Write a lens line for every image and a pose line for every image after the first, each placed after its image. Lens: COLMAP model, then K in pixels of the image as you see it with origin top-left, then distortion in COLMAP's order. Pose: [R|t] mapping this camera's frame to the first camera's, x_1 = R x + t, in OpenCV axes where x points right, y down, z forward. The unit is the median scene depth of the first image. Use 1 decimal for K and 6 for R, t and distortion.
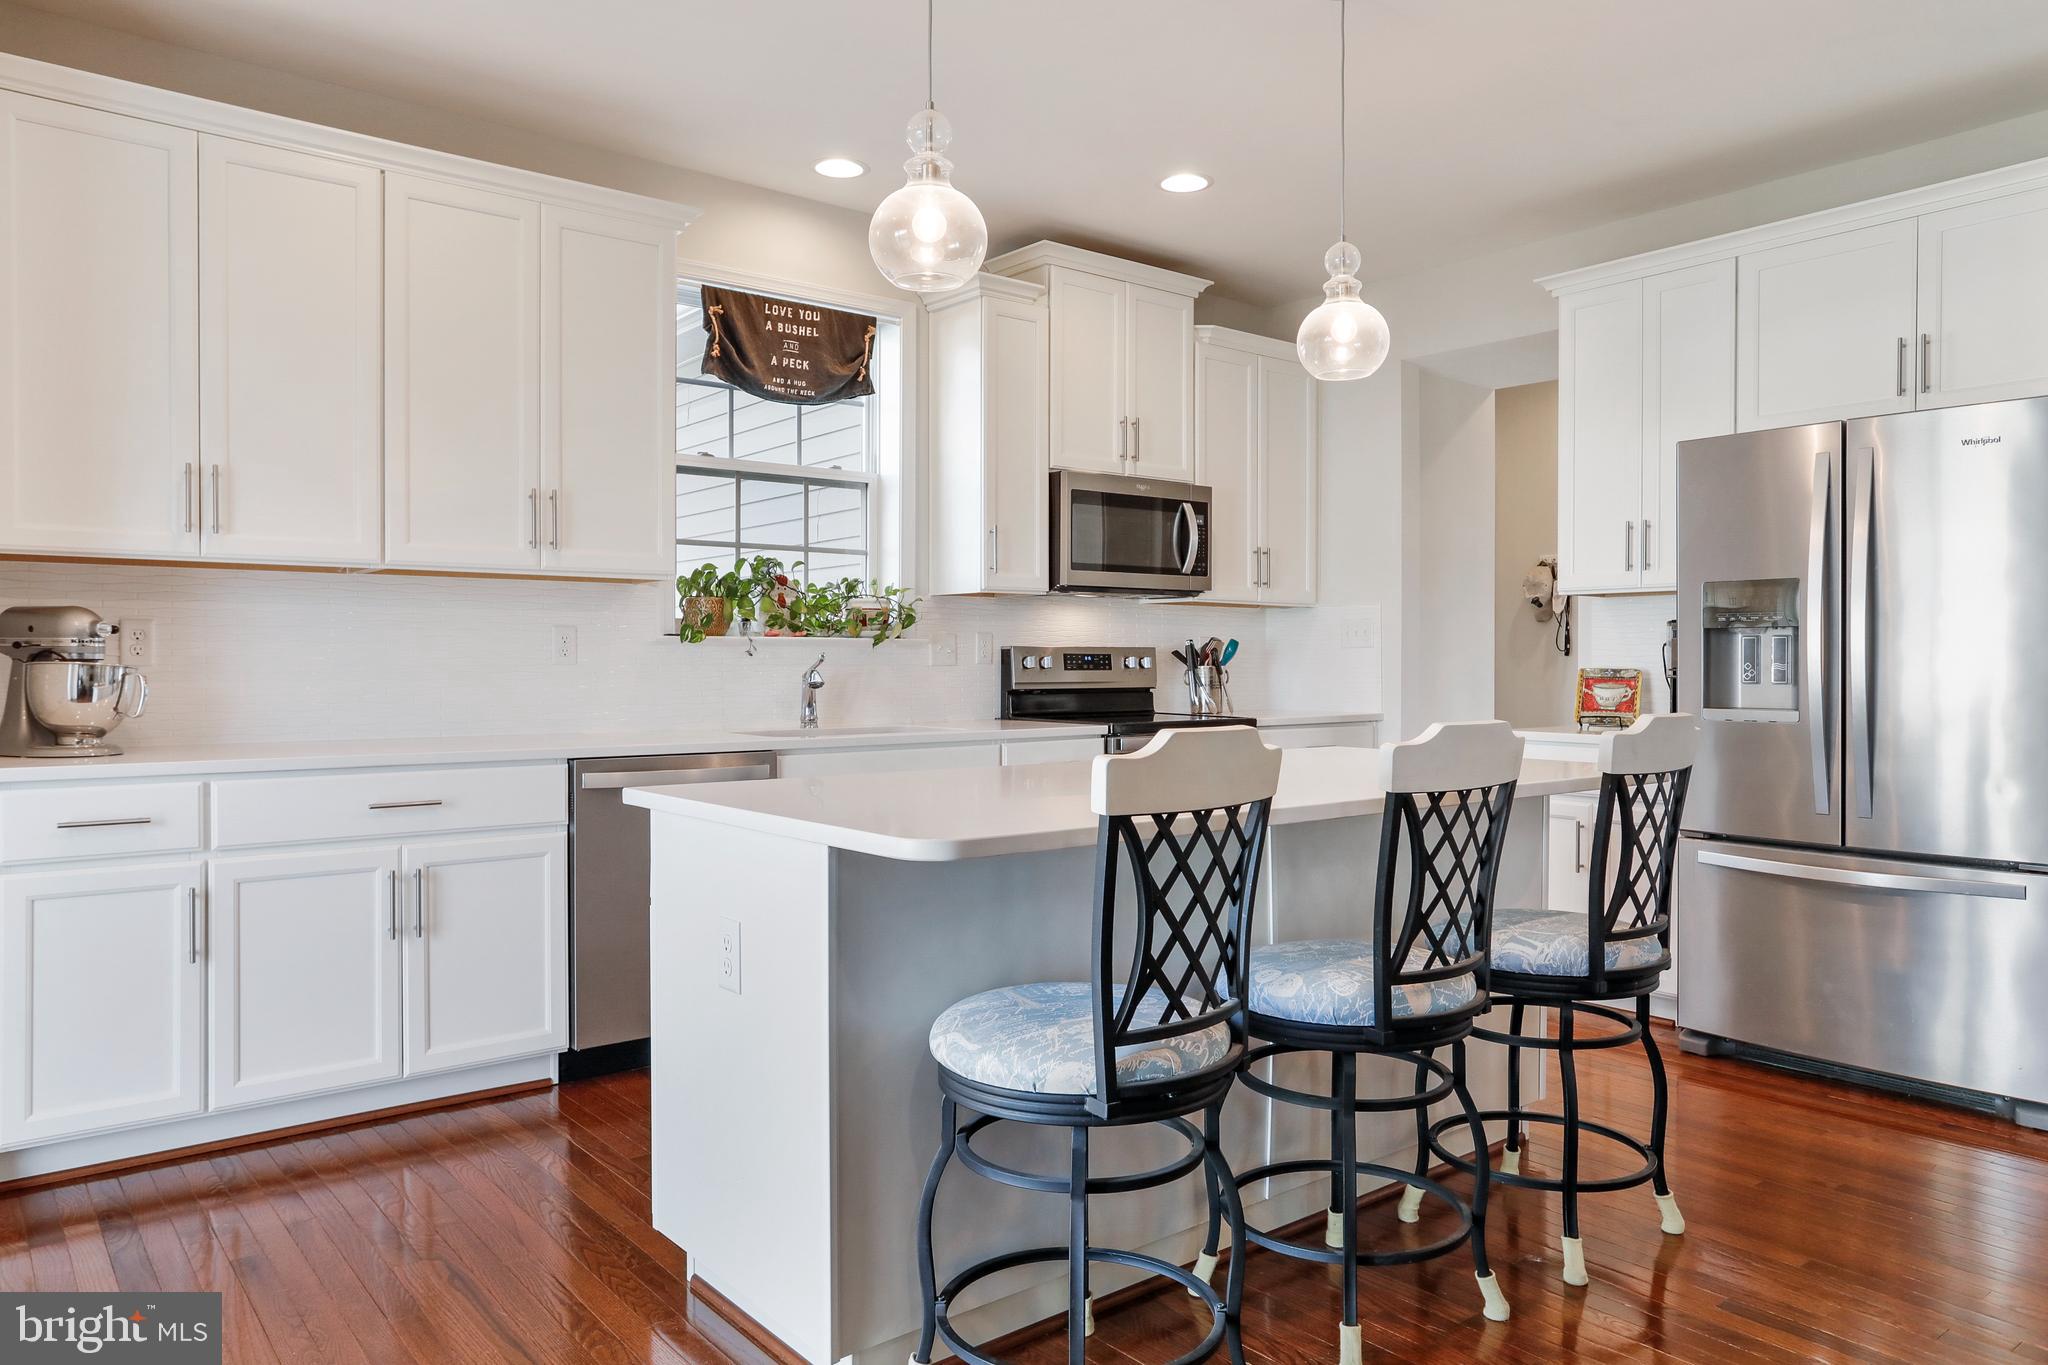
lens RADIAL K [[1353.1, 0, 1020.1], [0, 1353.1, 669.3], [0, 0, 1]] dist [-0.028430, 0.020300]
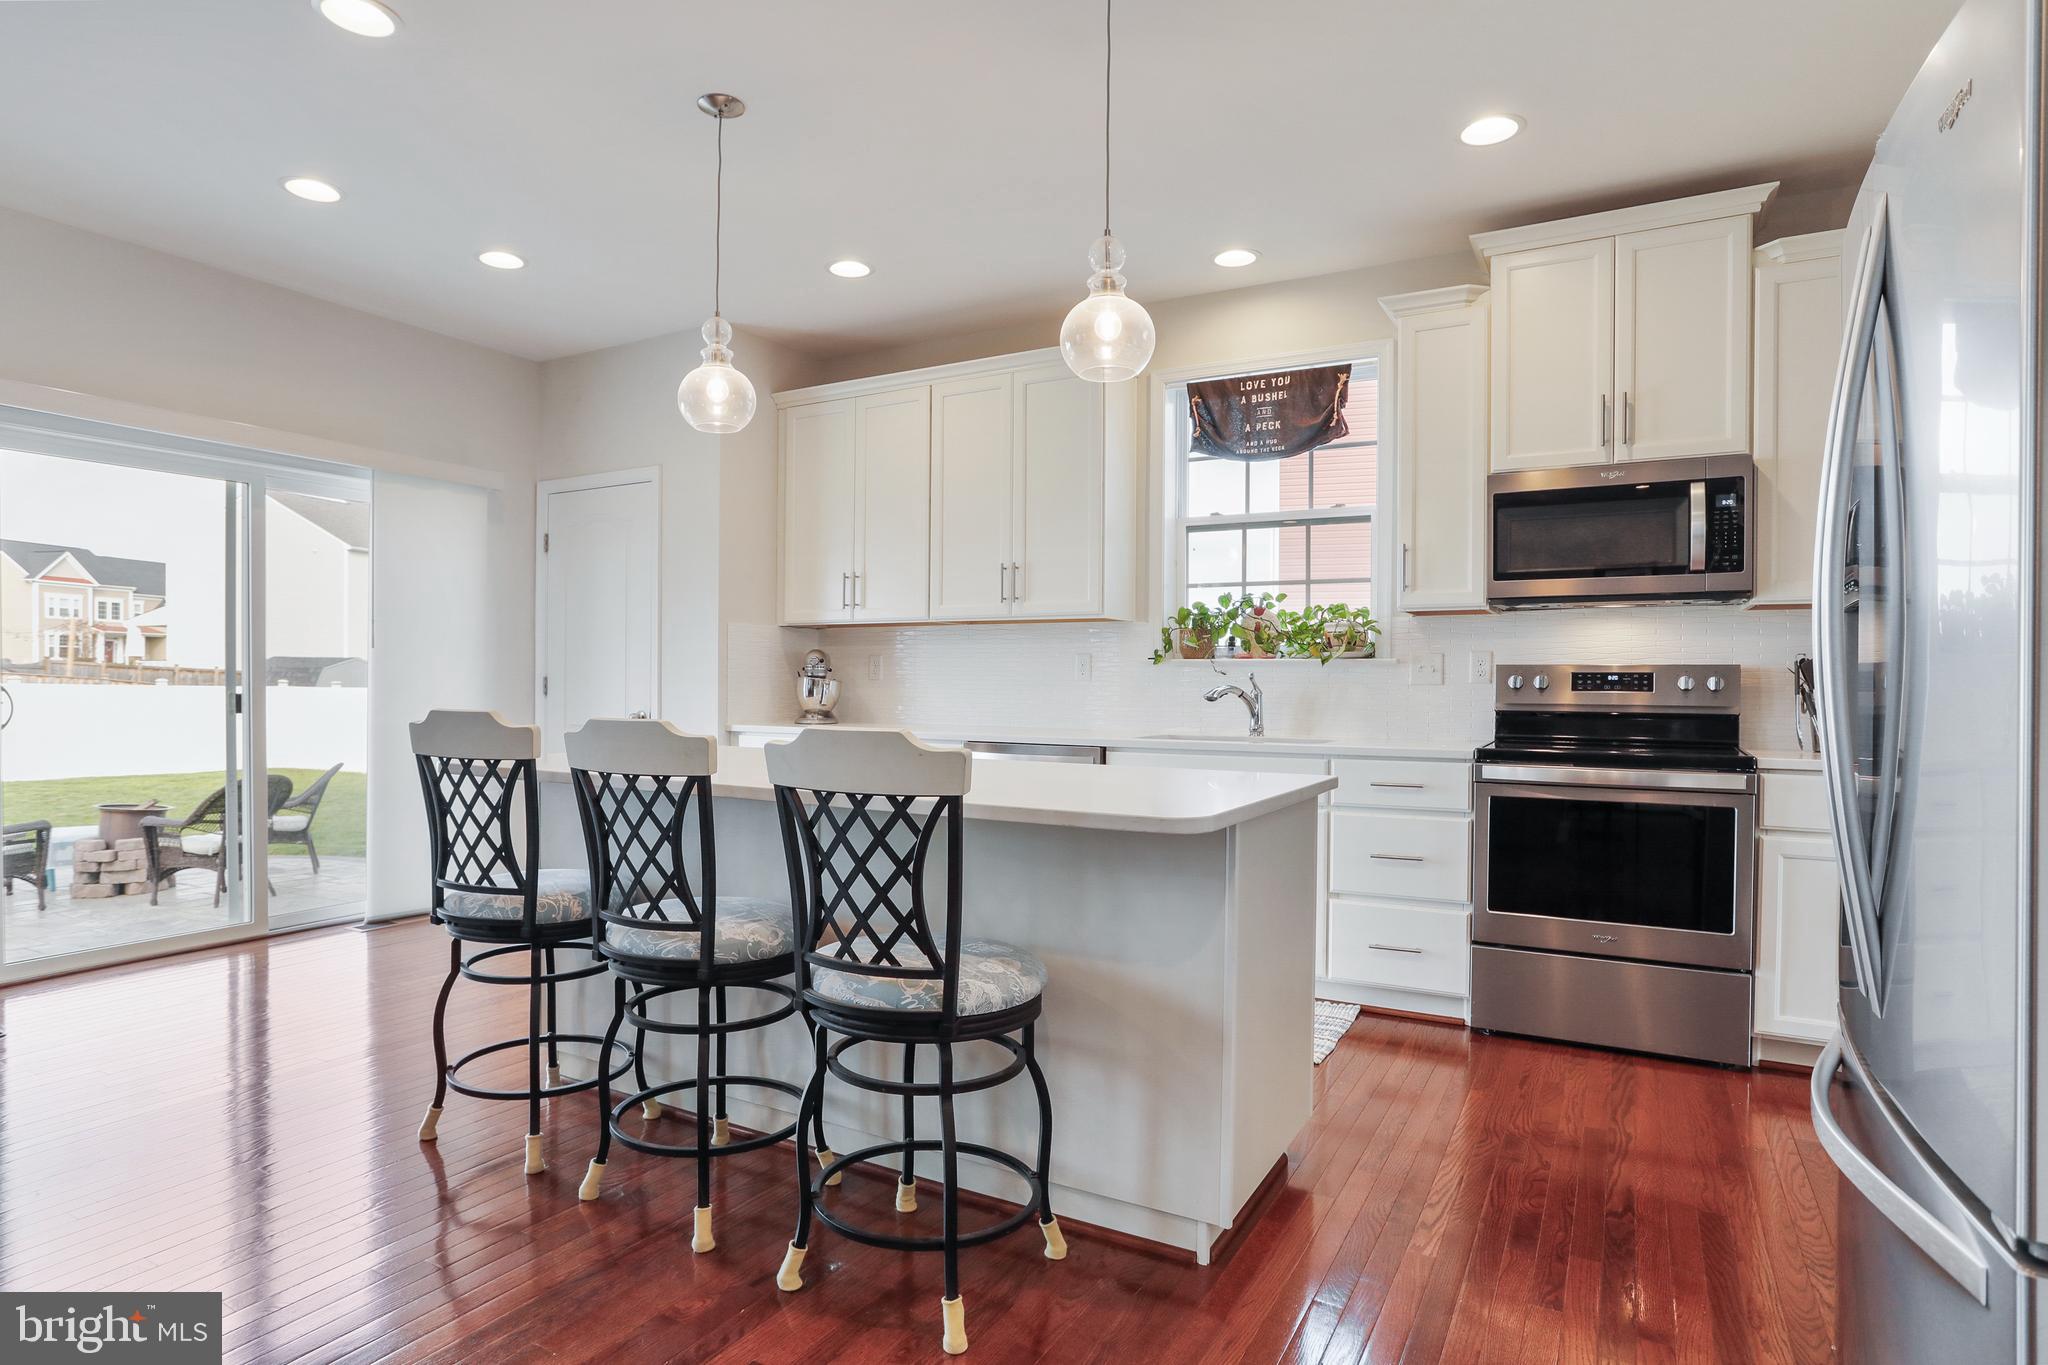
lens RADIAL K [[1100.2, 0, 1022.1], [0, 1100.2, 691.6], [0, 0, 1]] dist [-0.068214, 0.046761]
pose [[0.384368, 0.009066, -0.923135, 0.690950], [-0.014284, 0.999890, 0.003873, 0.004261], [0.923069, 0.011698, 0.384455, 0.483631]]
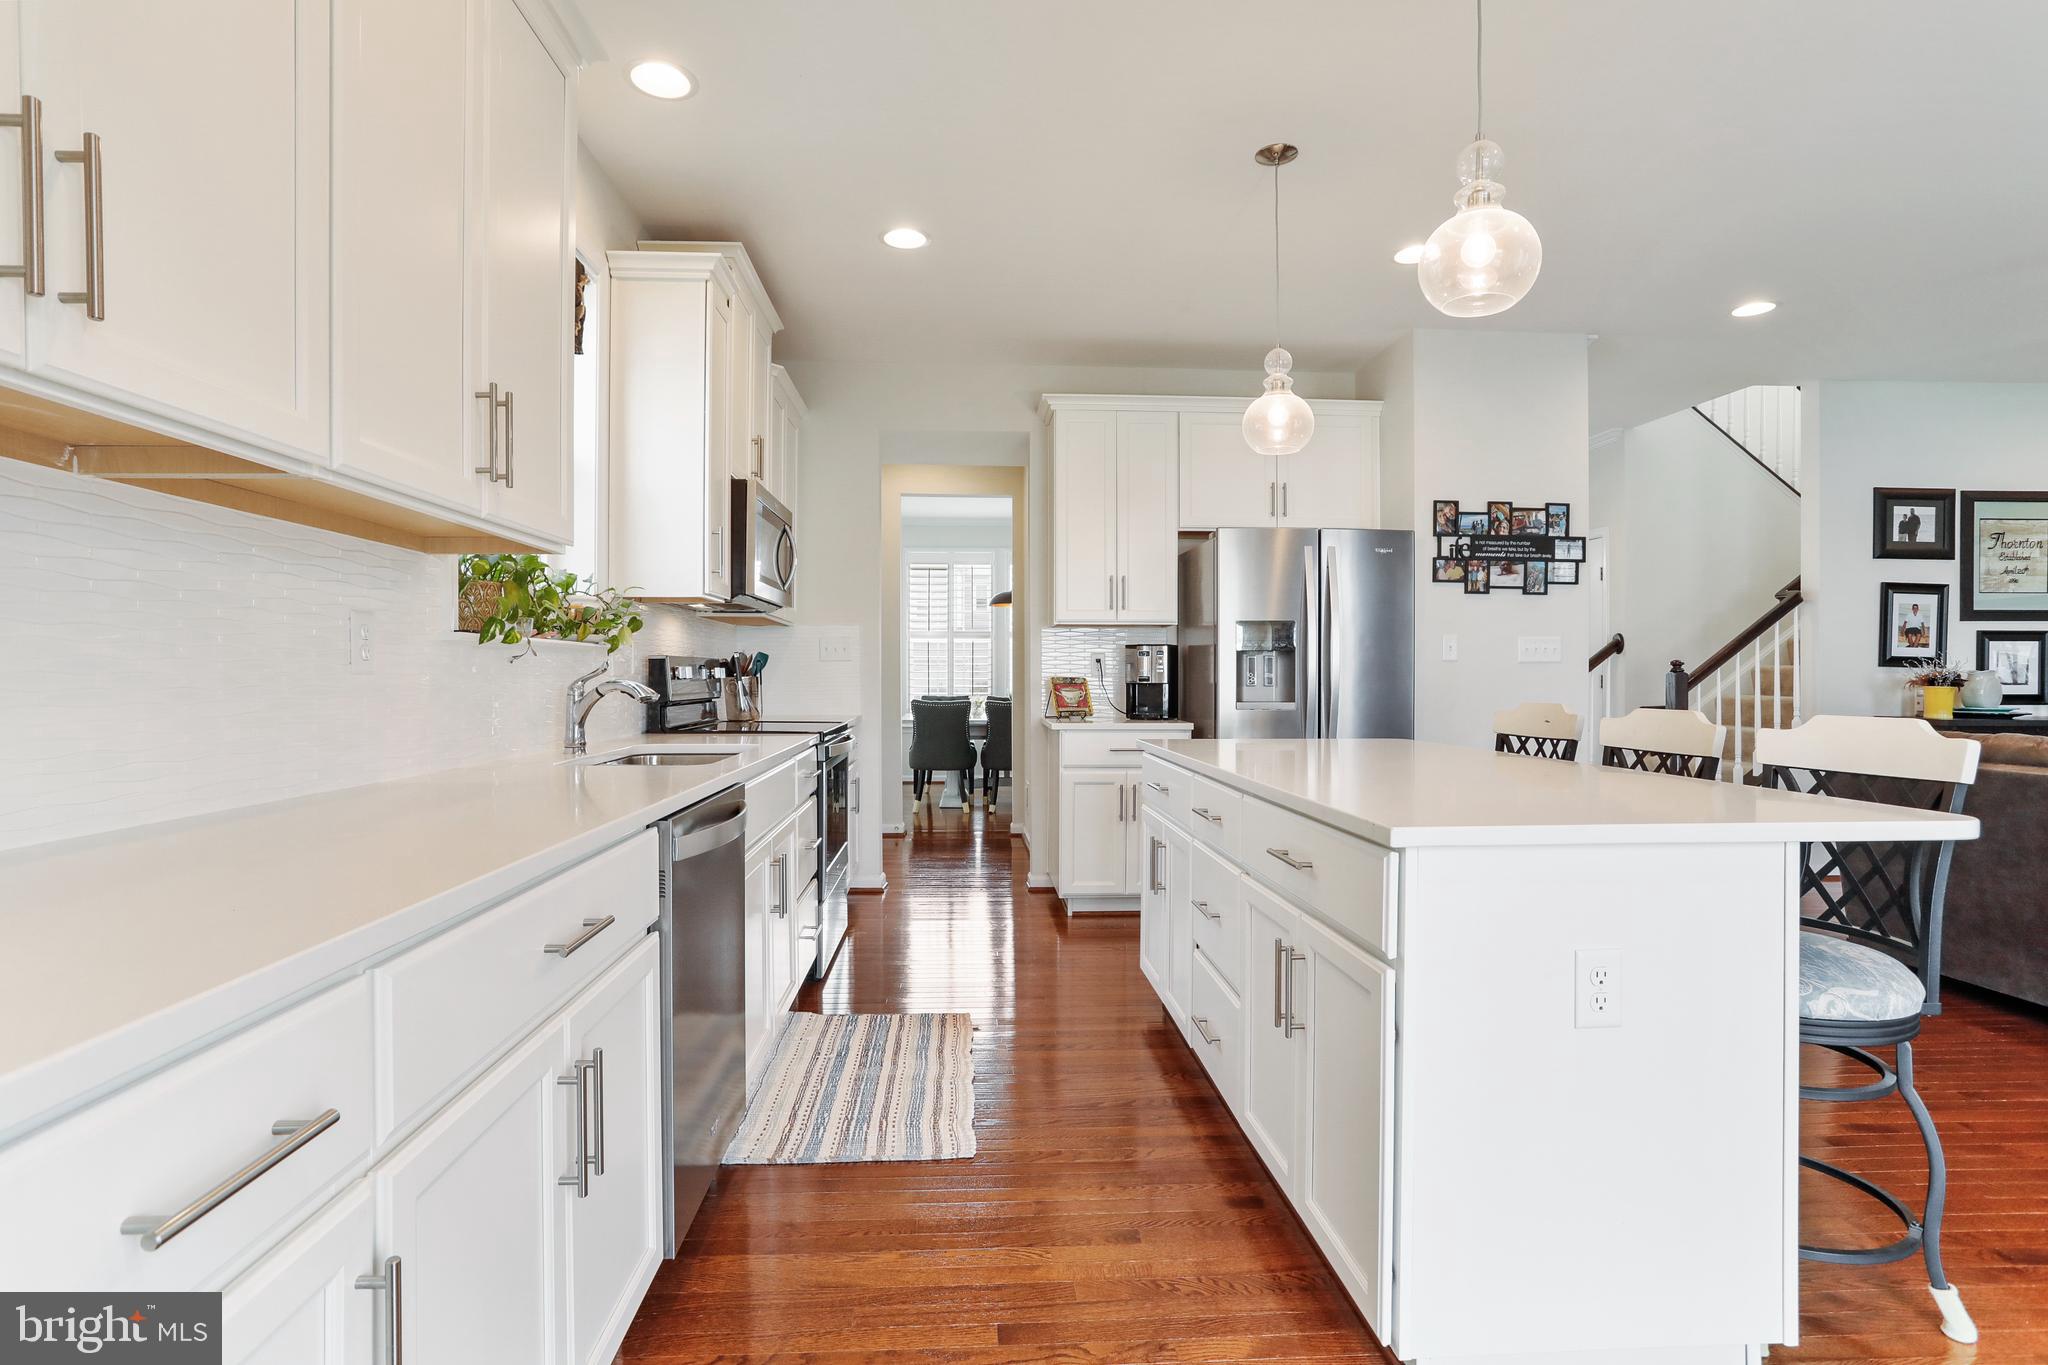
lens RADIAL K [[993.6, 0, 1014.5], [0, 993.6, 680.8], [0, 0, 1]] dist [-0.062045, 0.032576]
pose [[0.575251, -0.005581, 0.817958, -0.511077], [0.005641, 0.999980, 0.002856, -0.000300], [-0.817958, 0.002971, 0.575271, 0.498478]]
